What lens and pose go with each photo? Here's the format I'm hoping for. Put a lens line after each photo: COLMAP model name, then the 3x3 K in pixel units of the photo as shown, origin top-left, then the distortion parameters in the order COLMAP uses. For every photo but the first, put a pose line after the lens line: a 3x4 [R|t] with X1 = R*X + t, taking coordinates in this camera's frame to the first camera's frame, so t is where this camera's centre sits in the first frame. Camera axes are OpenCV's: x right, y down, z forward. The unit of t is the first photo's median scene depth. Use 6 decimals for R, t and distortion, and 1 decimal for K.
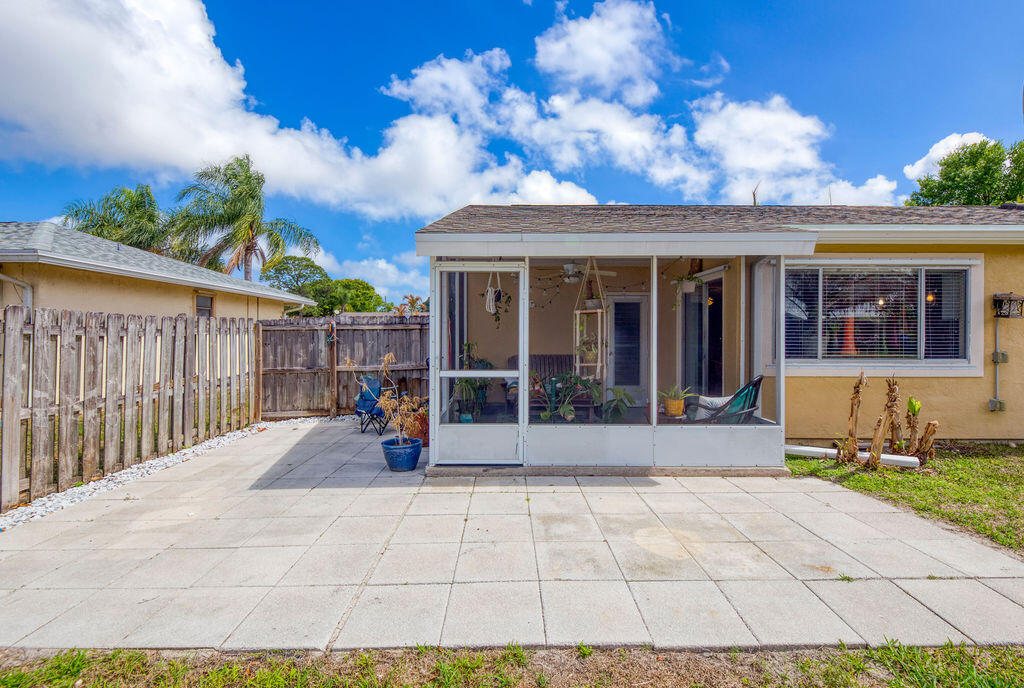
lens RADIAL K [[418.6, 0, 512.4], [0, 418.6, 338.3], [0, 0, 1]] dist [0.013927, 0.000417]
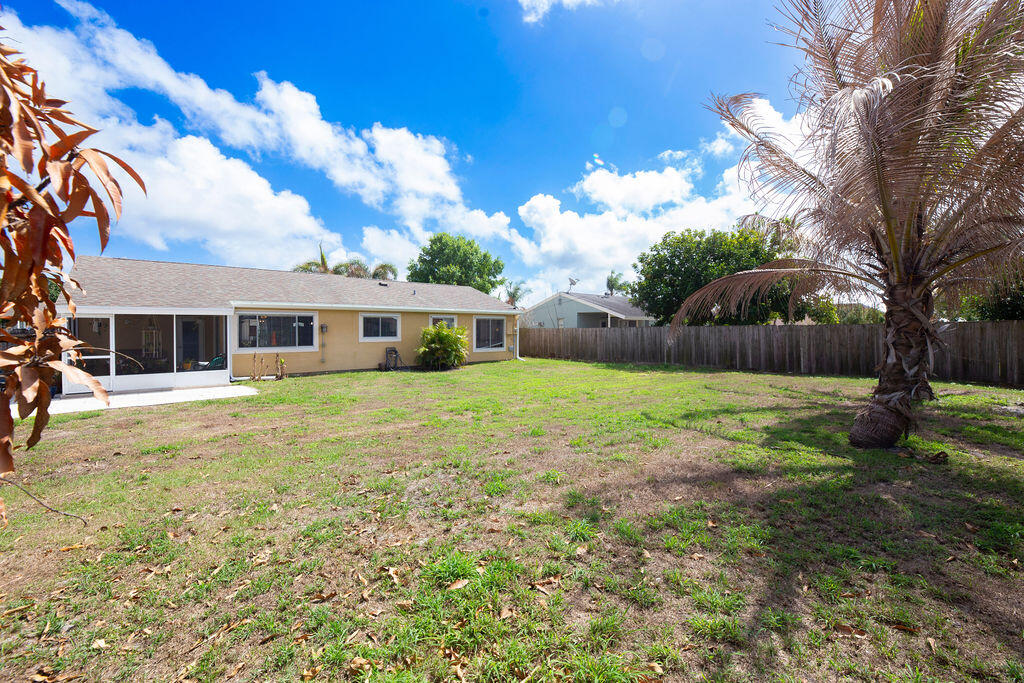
lens RADIAL K [[418.6, 0, 485.7], [0, 418.6, 331.5], [0, 0, 1]] dist [0.013927, 0.000417]
pose [[0.798238, -0.007112, 0.602300, 0.235014], [0.005582, 0.999975, 0.004409, -0.055688], [-0.602316, -0.000157, 0.798258, -2.000045]]
